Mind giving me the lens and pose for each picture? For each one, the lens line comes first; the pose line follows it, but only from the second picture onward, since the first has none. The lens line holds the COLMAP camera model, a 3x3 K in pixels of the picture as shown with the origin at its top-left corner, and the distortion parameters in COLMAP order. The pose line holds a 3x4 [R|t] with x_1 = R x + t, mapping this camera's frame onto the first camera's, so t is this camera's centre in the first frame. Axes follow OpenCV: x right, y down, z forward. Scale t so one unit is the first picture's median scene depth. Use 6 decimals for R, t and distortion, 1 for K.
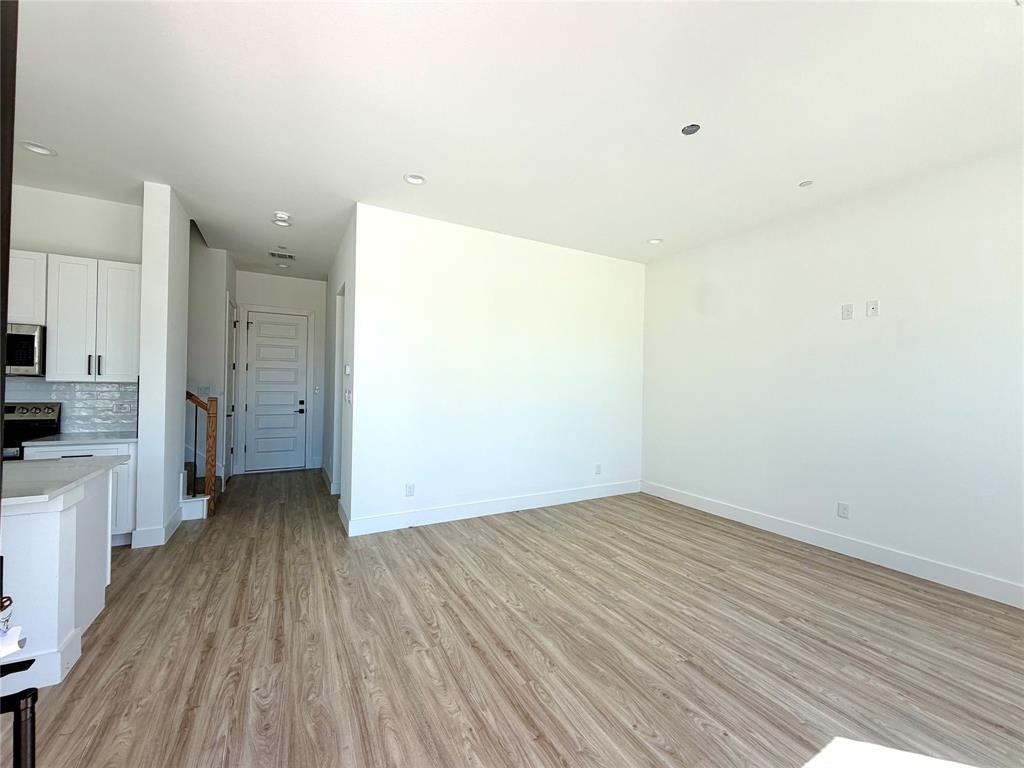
lens RADIAL K [[408.4, 0, 514.5], [0, 408.4, 383.3], [0, 0, 1]] dist [-0.002449, 0.001051]
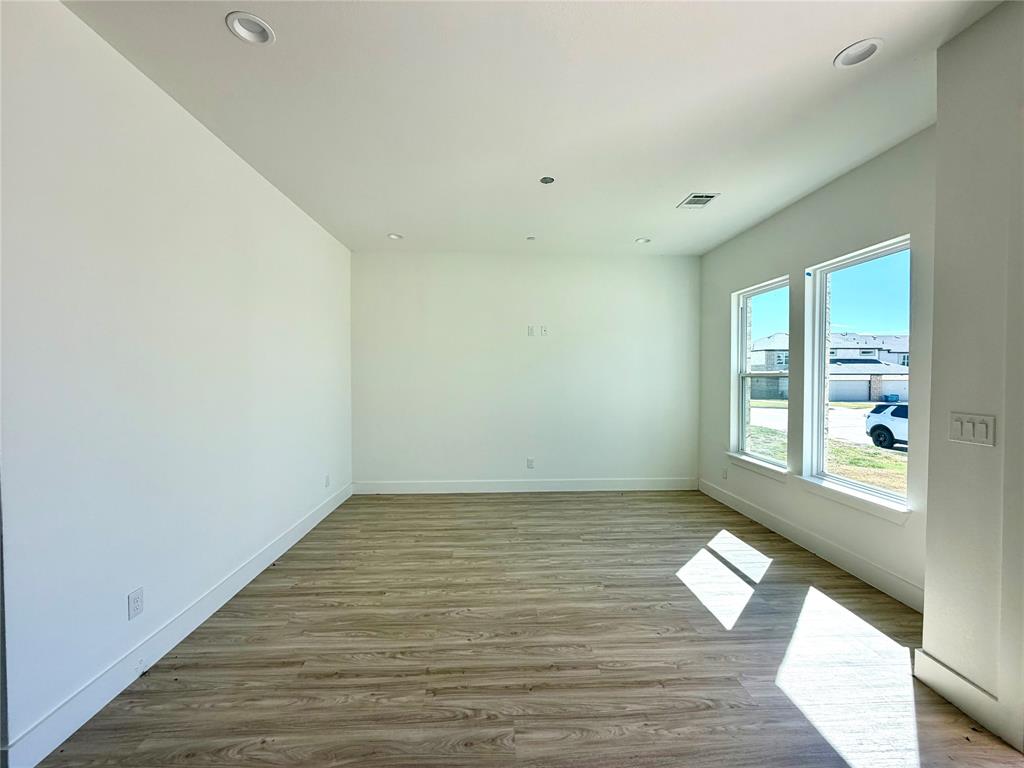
lens RADIAL K [[408.4, 0, 508.6], [0, 408.4, 382.2], [0, 0, 1]] dist [-0.002449, 0.001051]
pose [[0.444667, -0.031891, 0.895128, -0.614755], [0.001735, 0.999395, 0.034743, -0.041775], [-0.895694, -0.013896, 0.444453, 0.444784]]
